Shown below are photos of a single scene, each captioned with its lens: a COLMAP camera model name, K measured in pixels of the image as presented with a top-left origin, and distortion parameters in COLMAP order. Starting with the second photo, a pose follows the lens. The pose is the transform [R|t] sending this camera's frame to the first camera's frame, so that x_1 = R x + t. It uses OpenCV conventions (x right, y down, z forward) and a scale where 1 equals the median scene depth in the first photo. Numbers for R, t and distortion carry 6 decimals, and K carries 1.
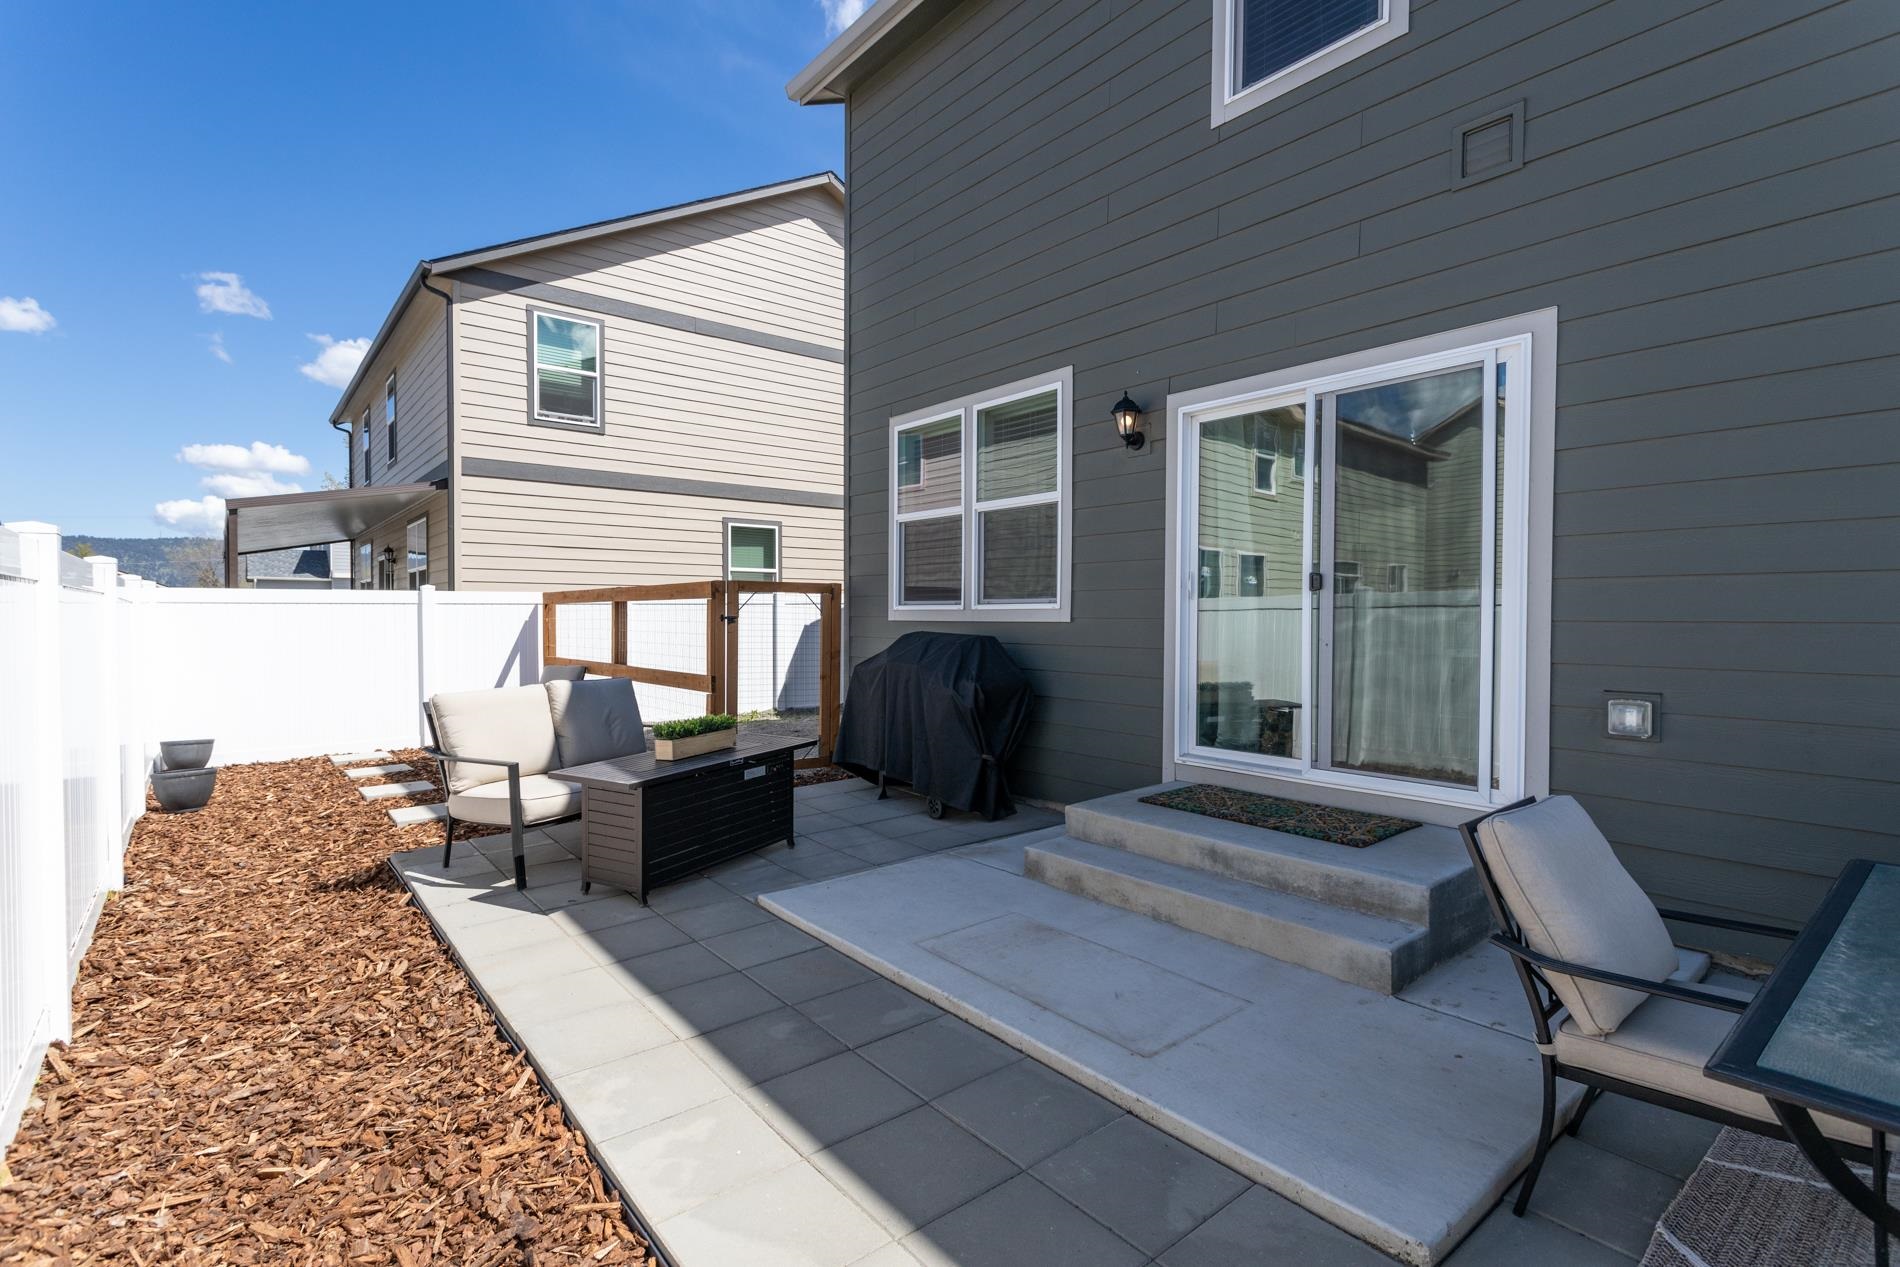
lens RADIAL K [[886.5, 0, 955.8], [0, 886.5, 620.6], [0, 0, 1]] dist [-0.000017, 0.003215]
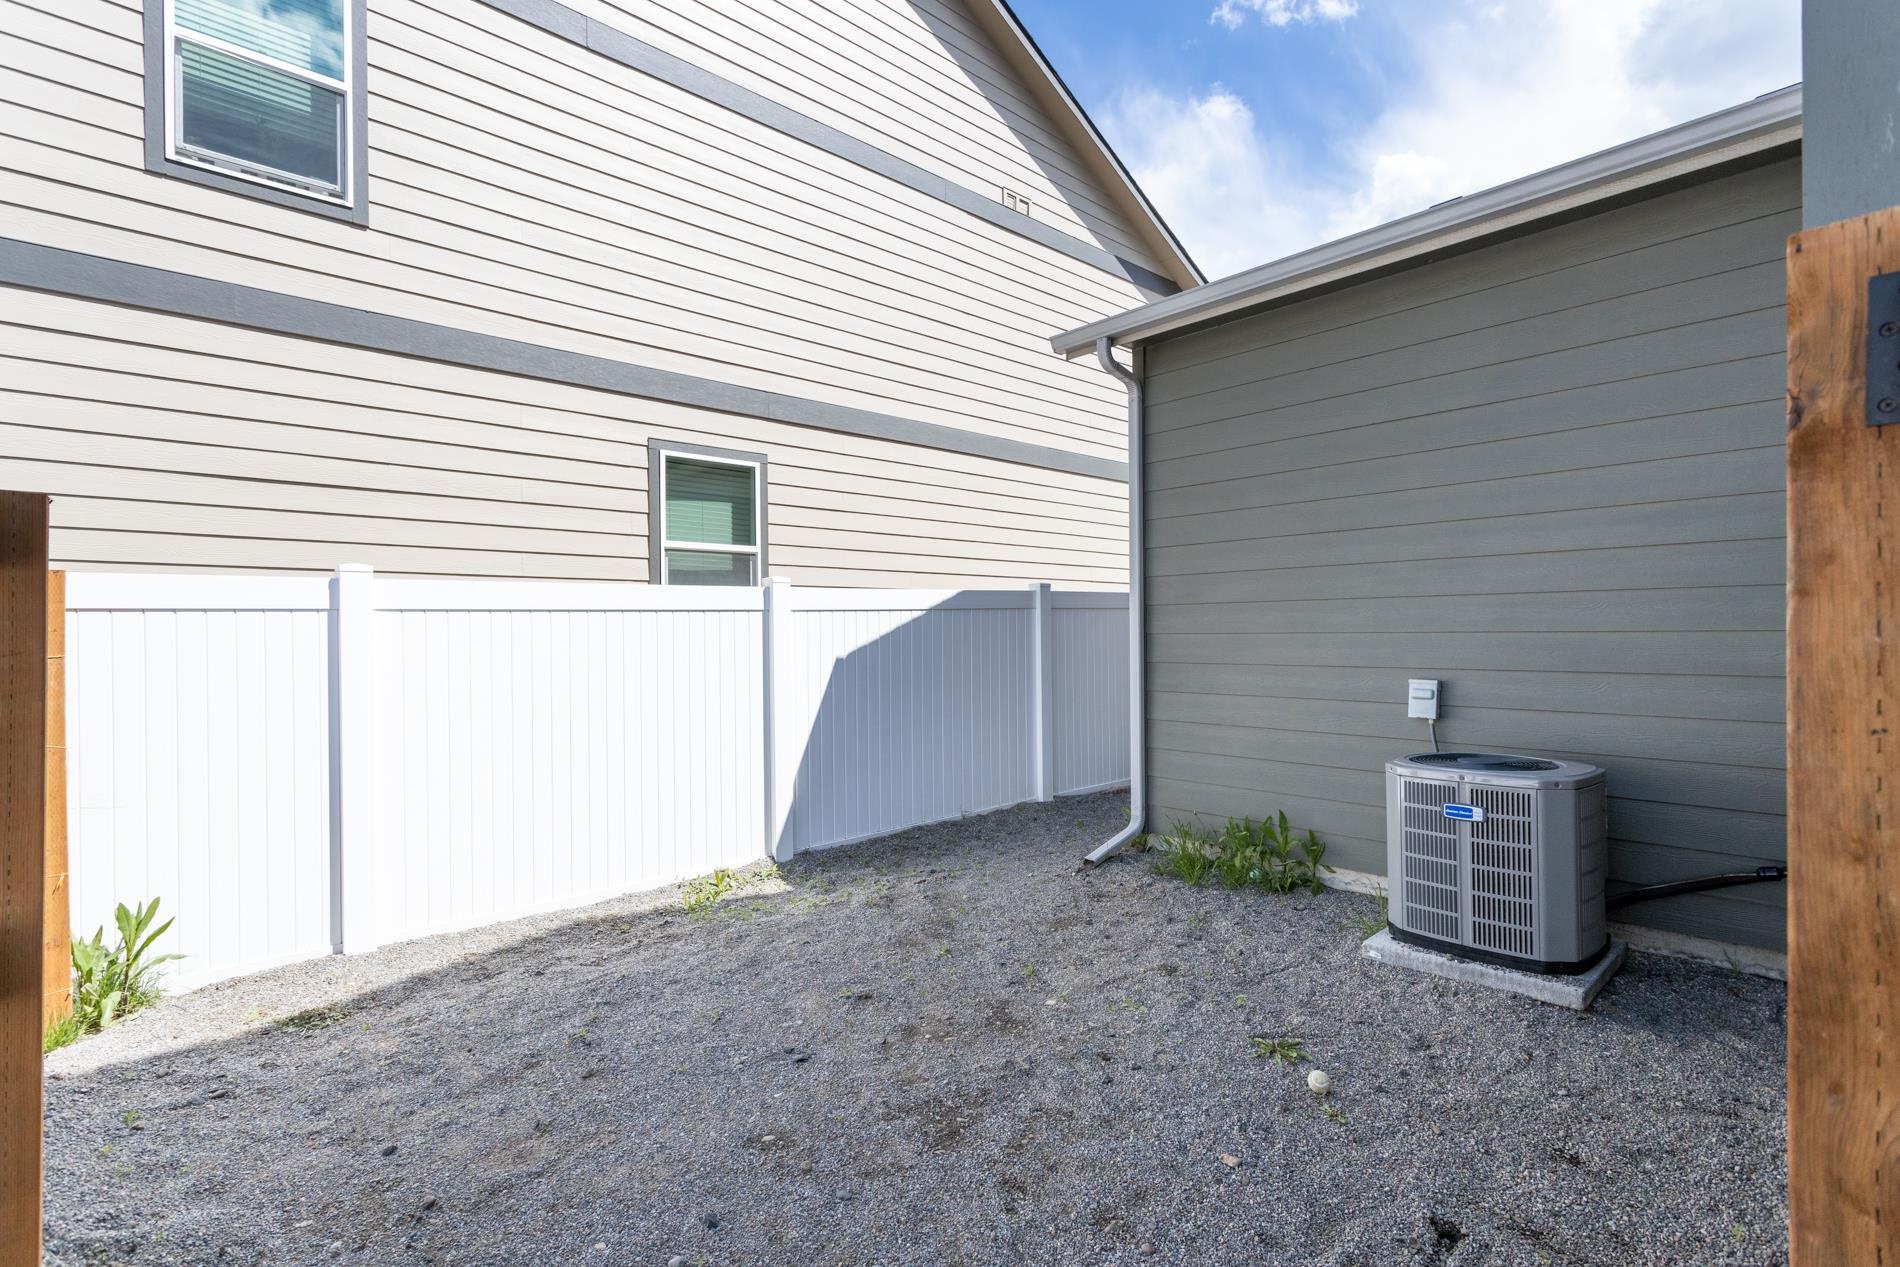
lens RADIAL K [[886.5, 0, 943.1], [0, 886.5, 675.6], [0, 0, 1]] dist [-0.000017, 0.003215]
pose [[0.999224, -0.008875, 0.038369, -0.131873], [0.007447, 0.999279, 0.037220, -0.002793], [-0.038672, -0.036905, 0.998570, 0.550314]]
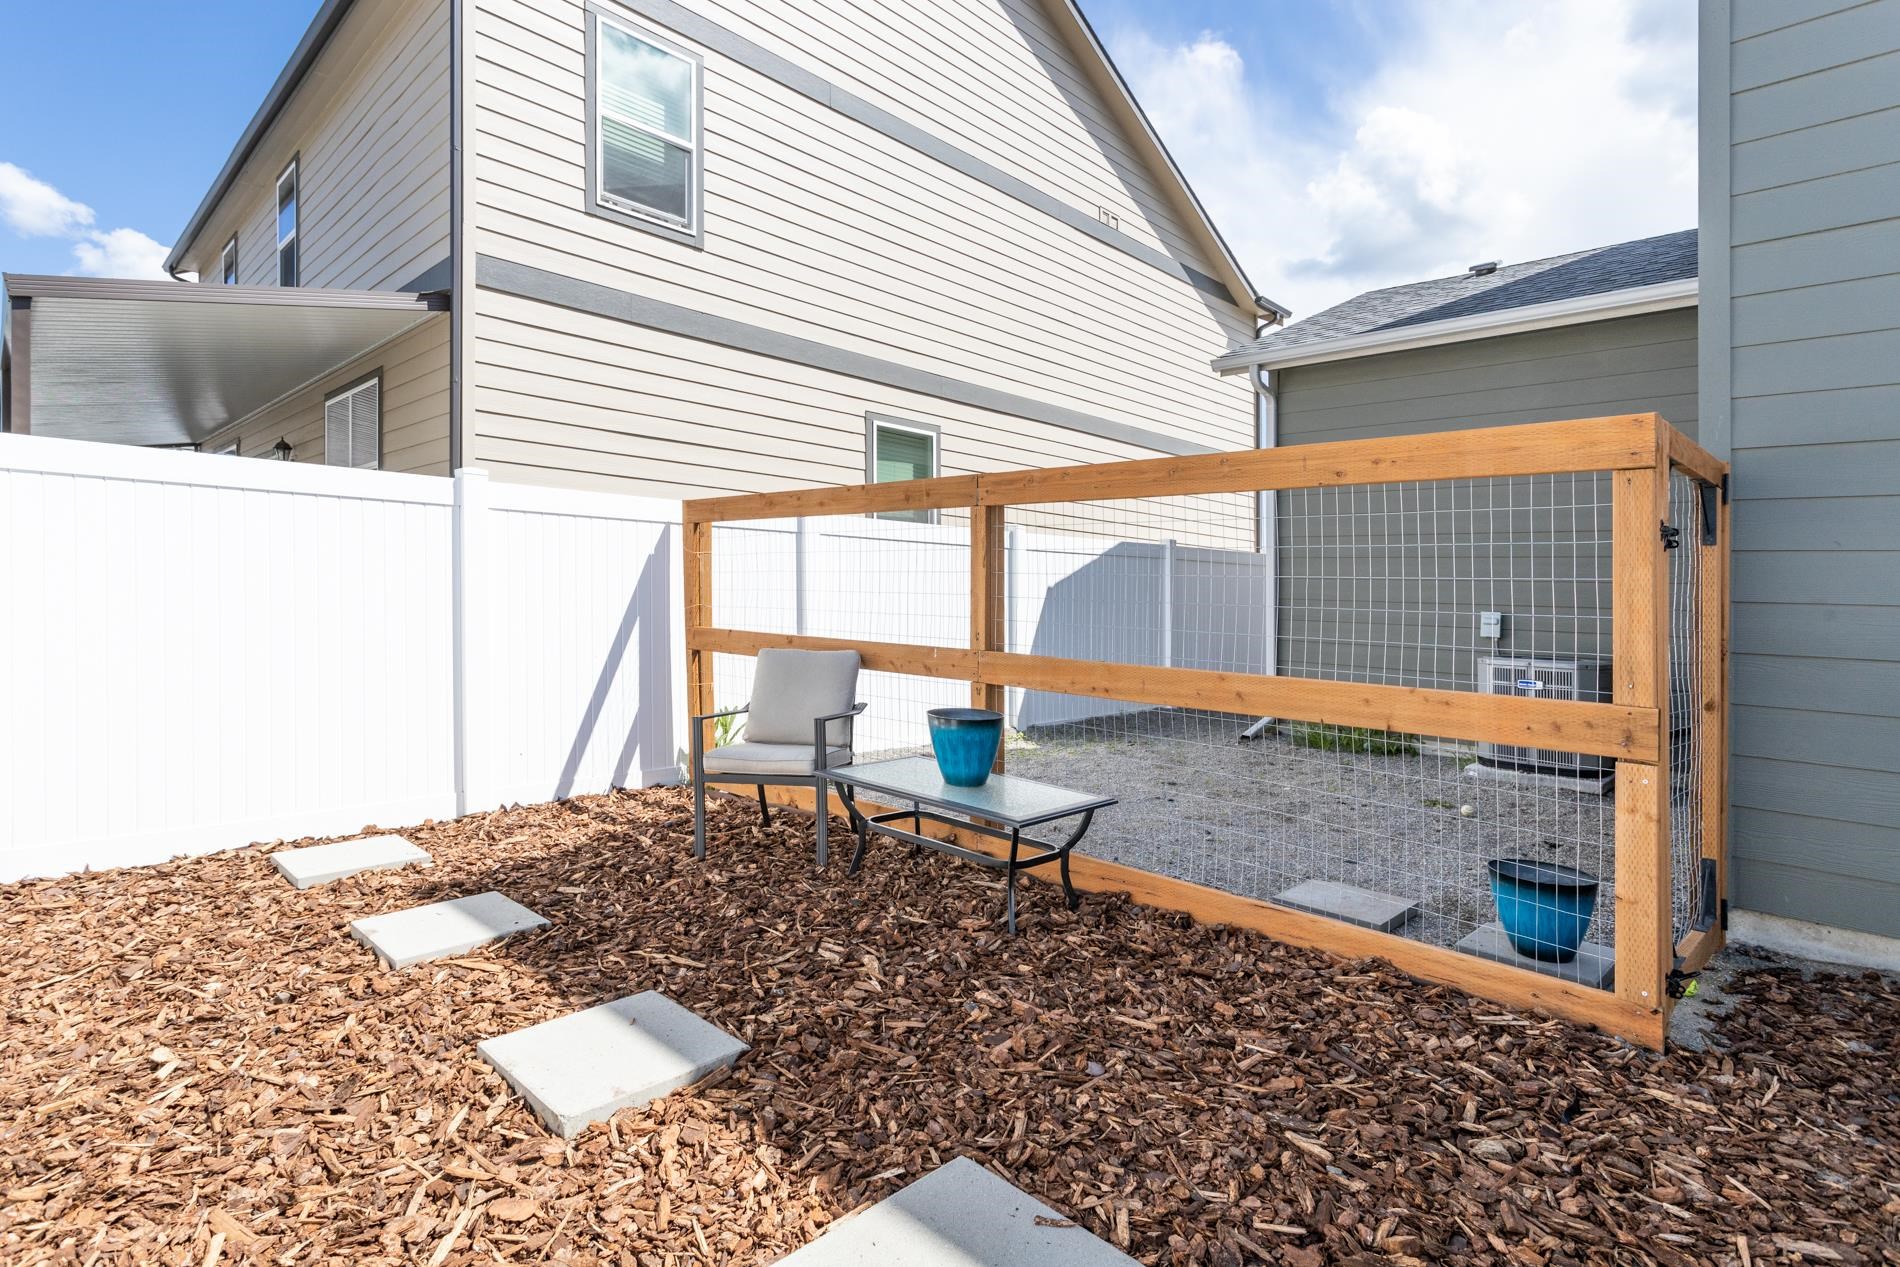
lens RADIAL K [[953.4, 0, 907.5], [0, 953.4, 609.4], [0, 0, 1]] dist [0.001067, 0.003835]
pose [[0.996158, 0.032528, 0.081307, -0.309257], [-0.033126, 0.999433, 0.006019, 0.018336], [-0.081066, -0.008689, 0.996671, 0.366261]]
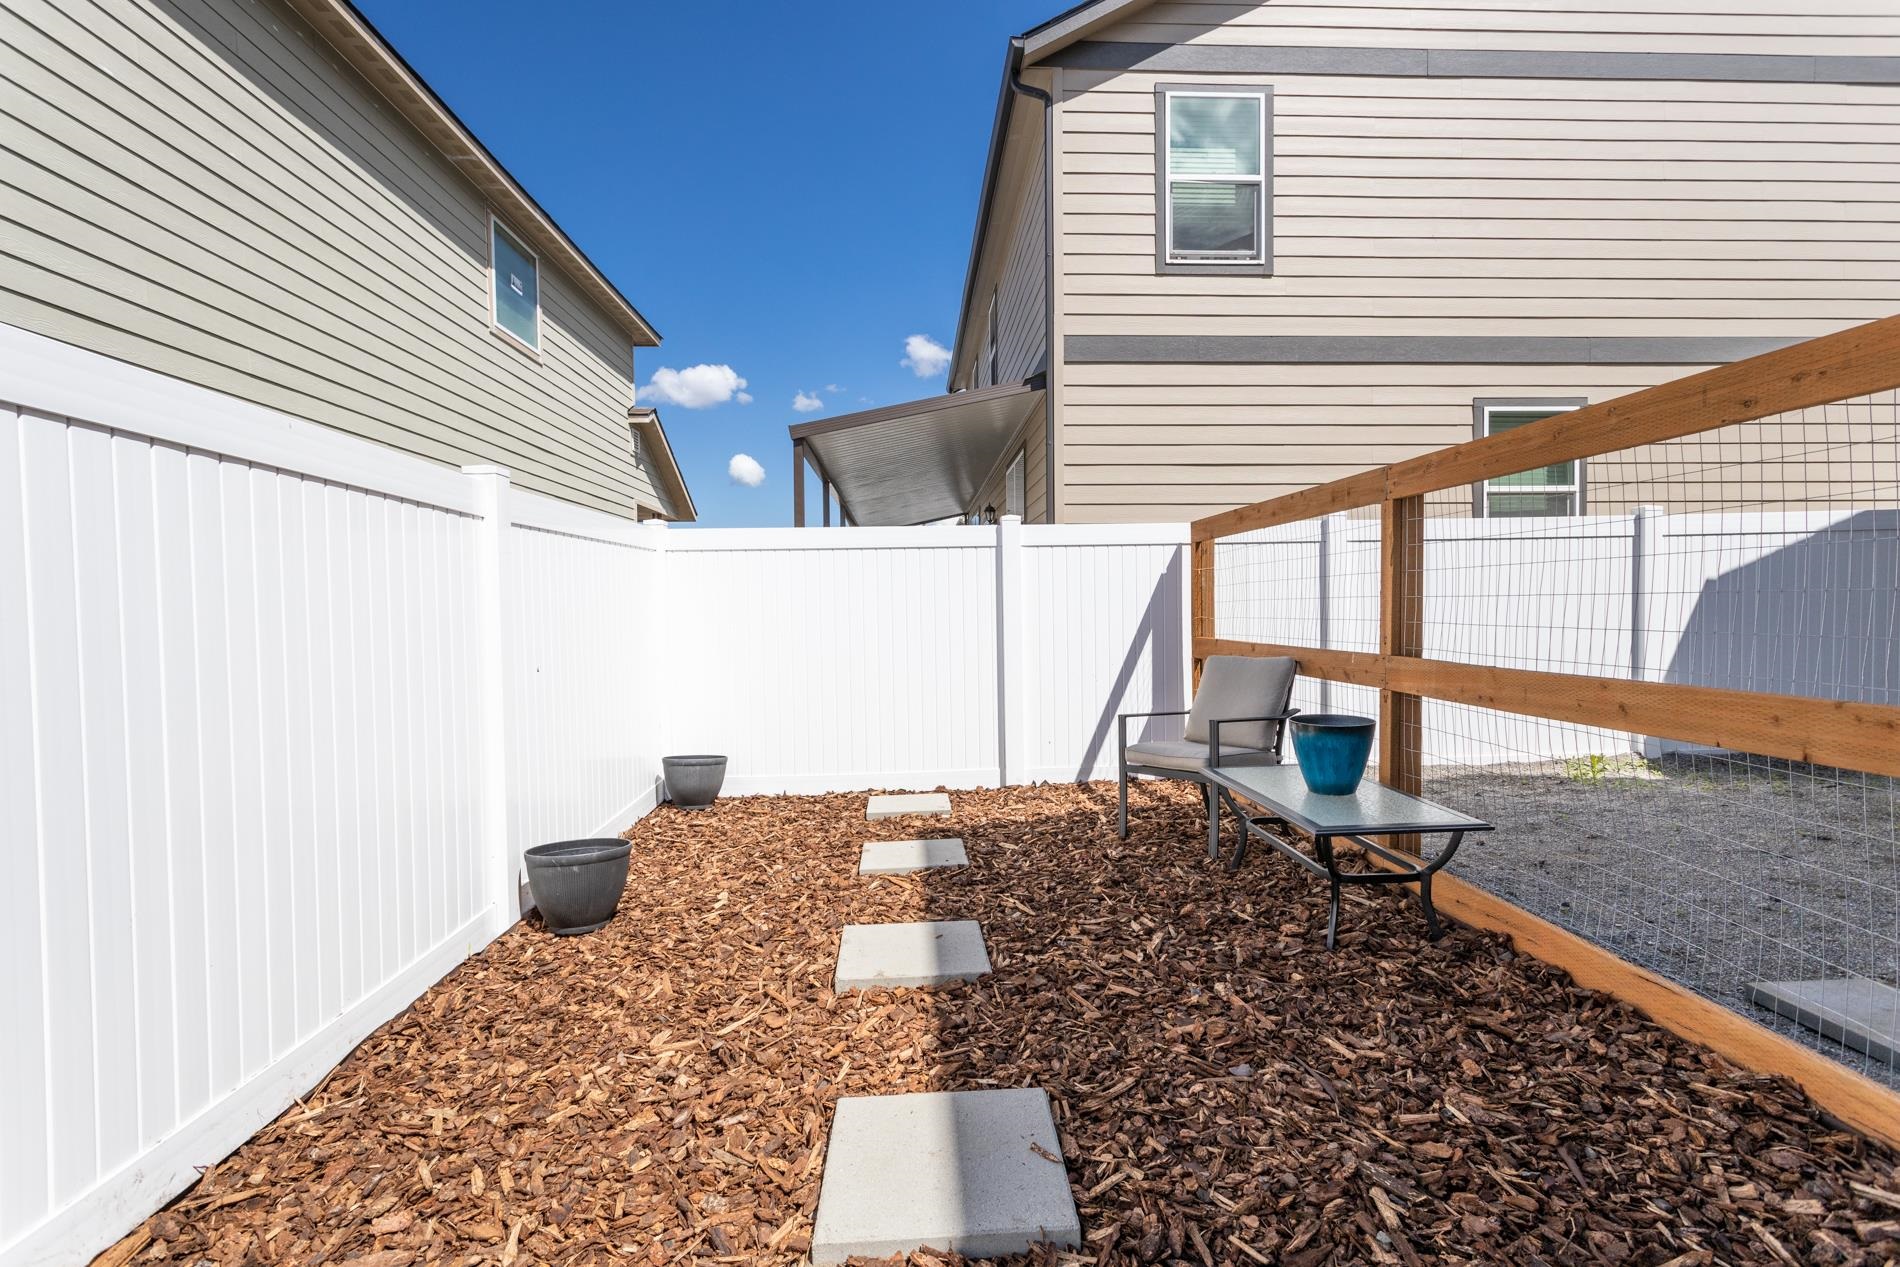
lens RADIAL K [[886.5, 0, 957.0], [0, 886.5, 653.1], [0, 0, 1]] dist [-0.000017, 0.003215]
pose [[0.802062, 0.022748, -0.596808, -0.203925], [0.006127, 0.998908, 0.046309, 0.018845], [0.597210, -0.040799, 0.801047, 0.380118]]
